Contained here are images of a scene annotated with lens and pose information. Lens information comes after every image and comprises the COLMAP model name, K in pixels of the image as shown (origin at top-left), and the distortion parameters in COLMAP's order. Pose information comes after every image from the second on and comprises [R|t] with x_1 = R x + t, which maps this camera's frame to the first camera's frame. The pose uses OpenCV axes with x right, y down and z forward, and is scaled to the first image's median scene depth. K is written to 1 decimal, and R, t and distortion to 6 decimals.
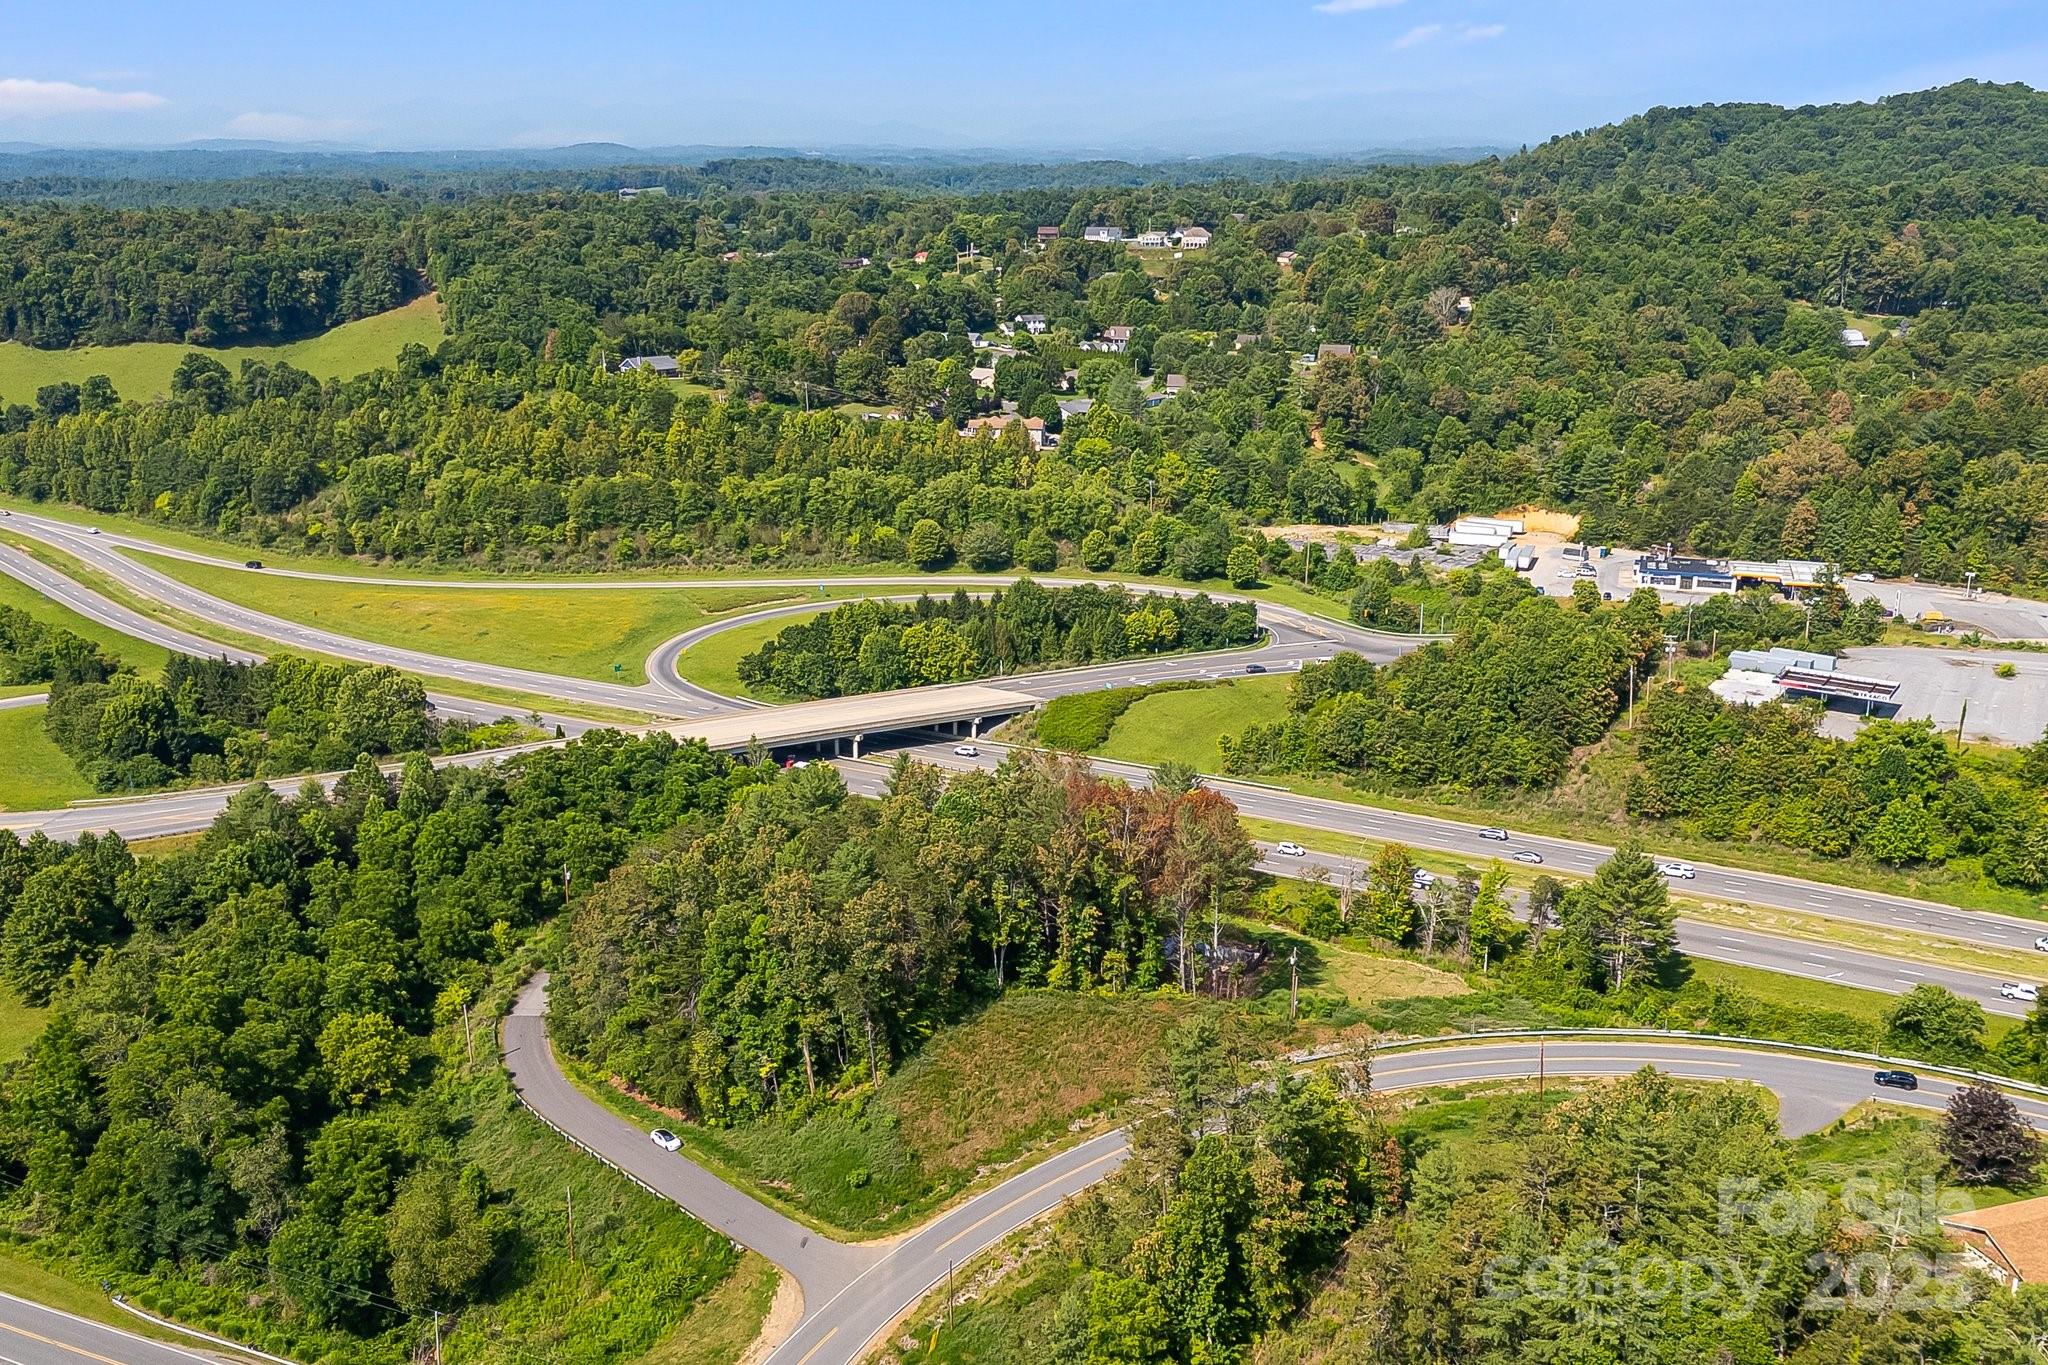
lens RADIAL K [[1807.3, 0, 1024.0], [0, 1807.3, 682.5], [0, 0, 1]] dist [0.121456, -0.188428]
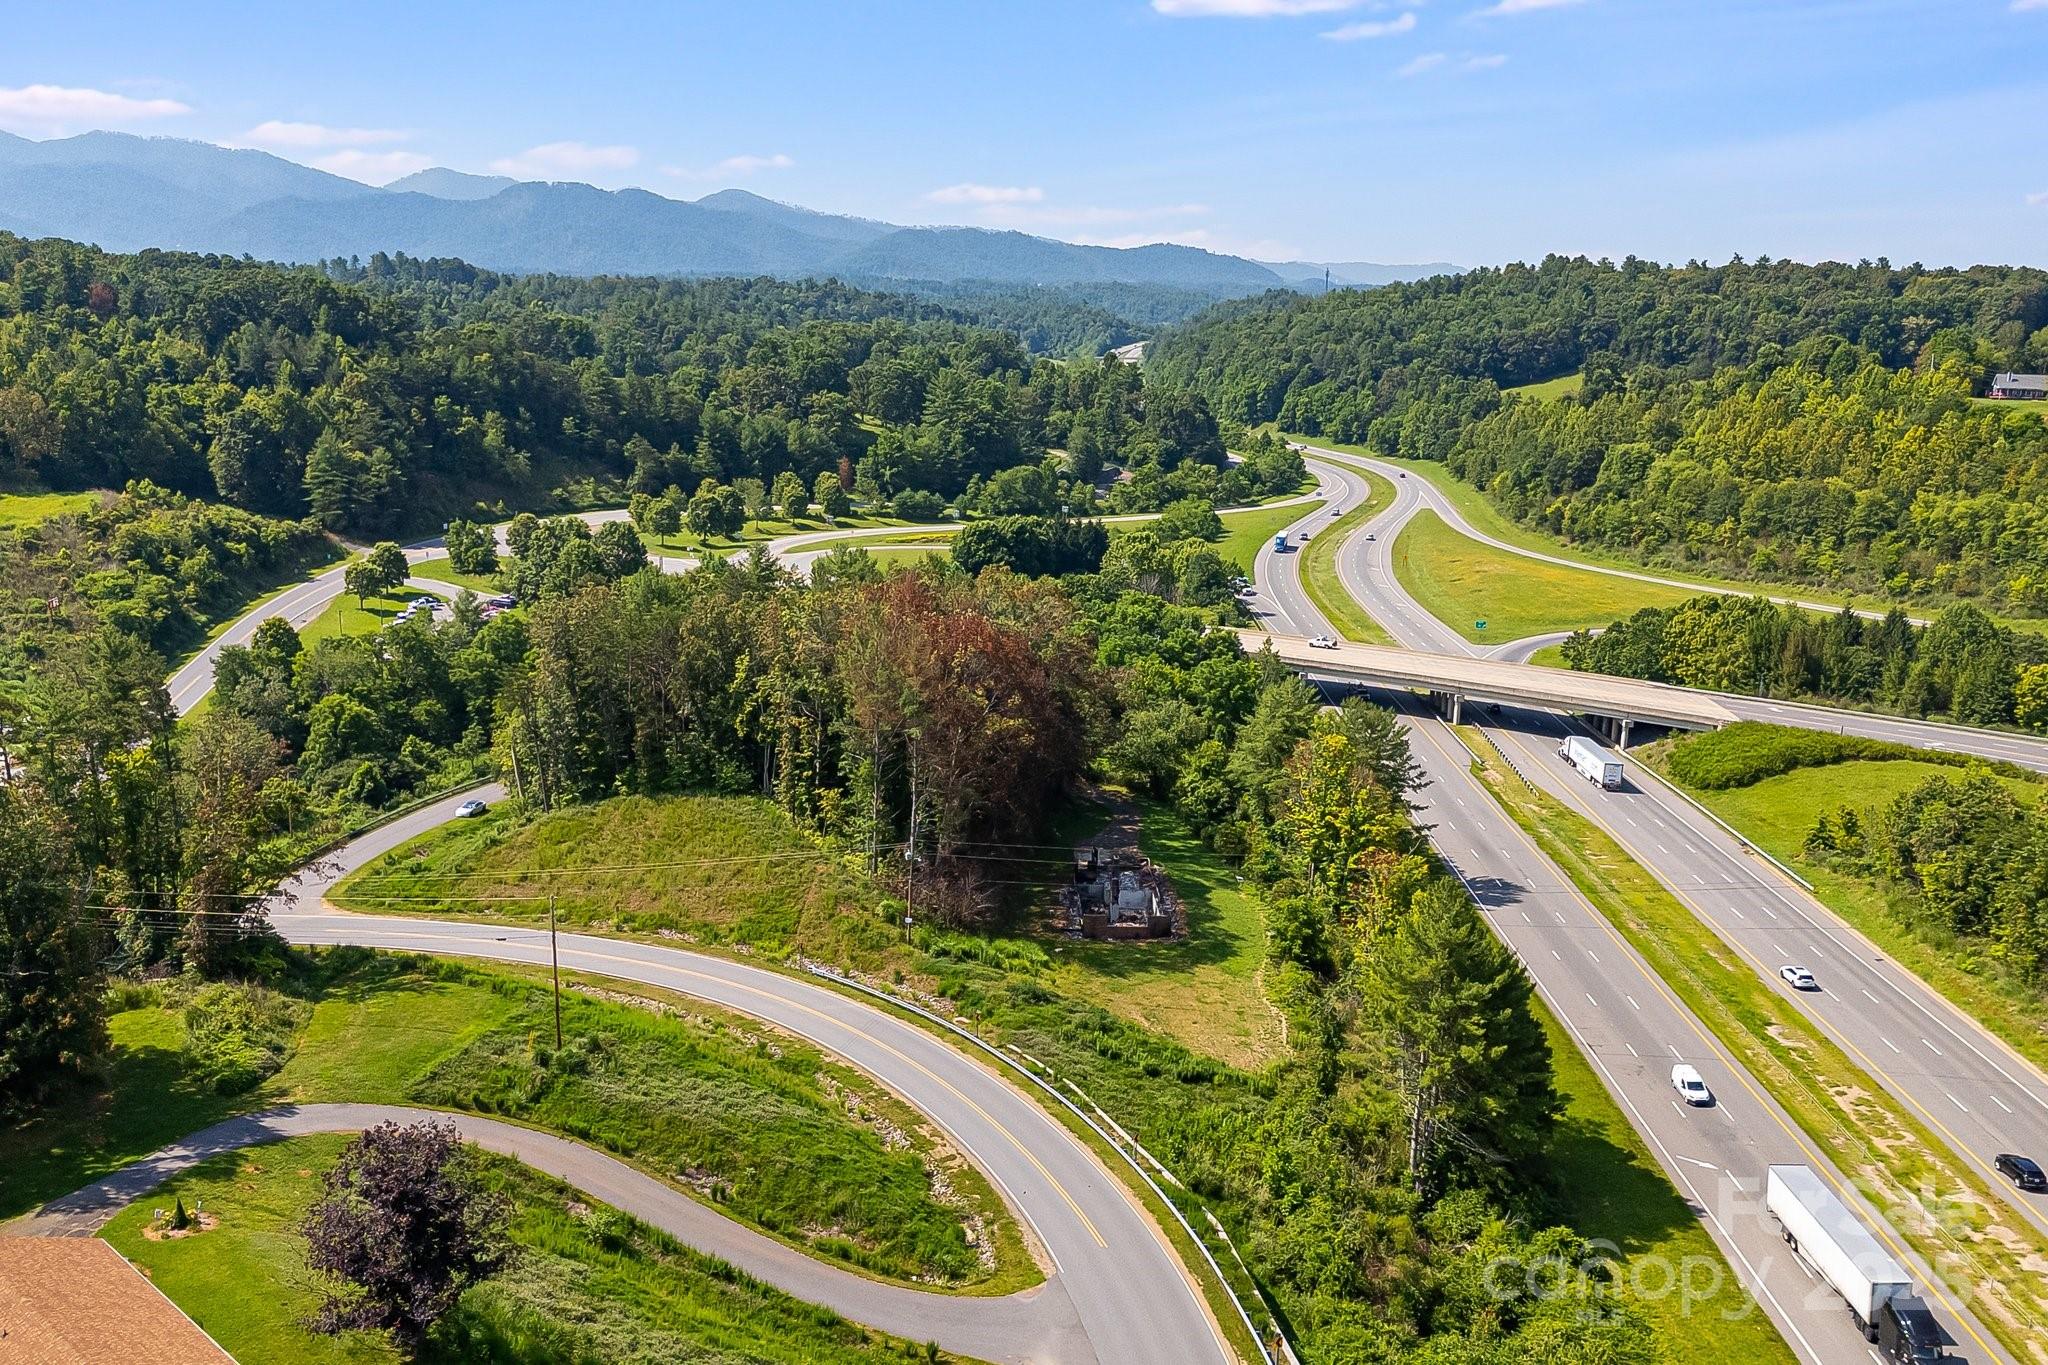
lens RADIAL K [[1794.3, 0, 1003.1], [0, 1794.3, 686.5], [0, 0, 1]] dist [0.057539, -0.083797]
pose [[0.498398, 0.203803, -0.842653, 0.309357], [-0.266034, 0.961035, 0.075086, 0.013112], [0.825122, 0.186752, 0.533196, 0.279142]]
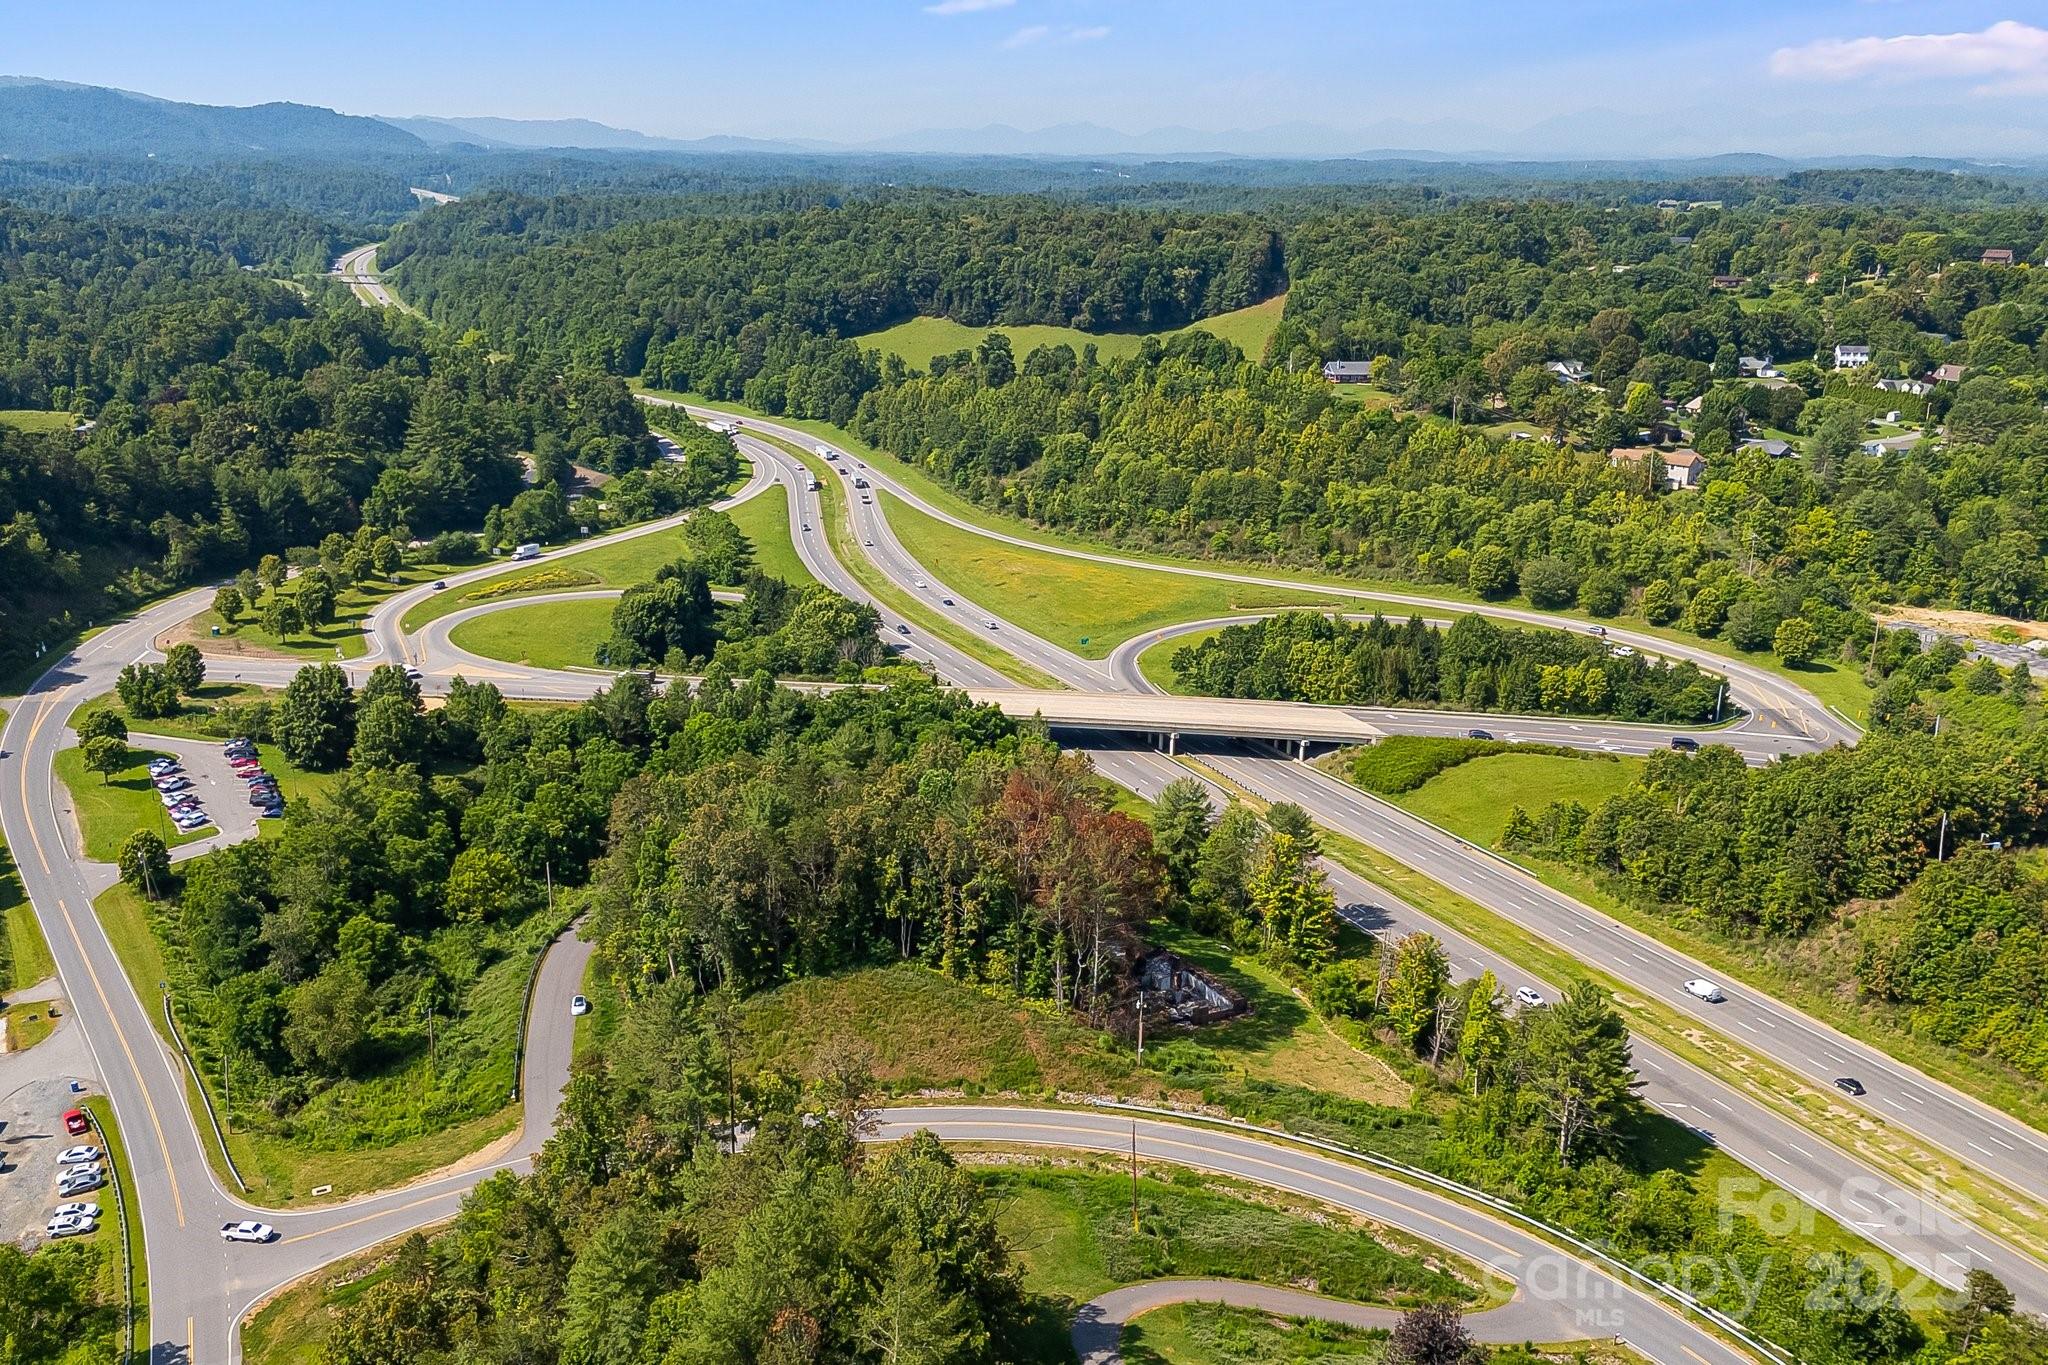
lens RADIAL K [[1807.3, 0, 1024.0], [0, 1807.3, 682.5], [0, 0, 1]] dist [0.121456, -0.188428]
pose [[0.832763, 0.166378, -0.528038, 0.243472], [-0.169084, 0.984637, 0.043586, -0.018951], [0.527178, 0.052986, 0.848101, 0.063844]]
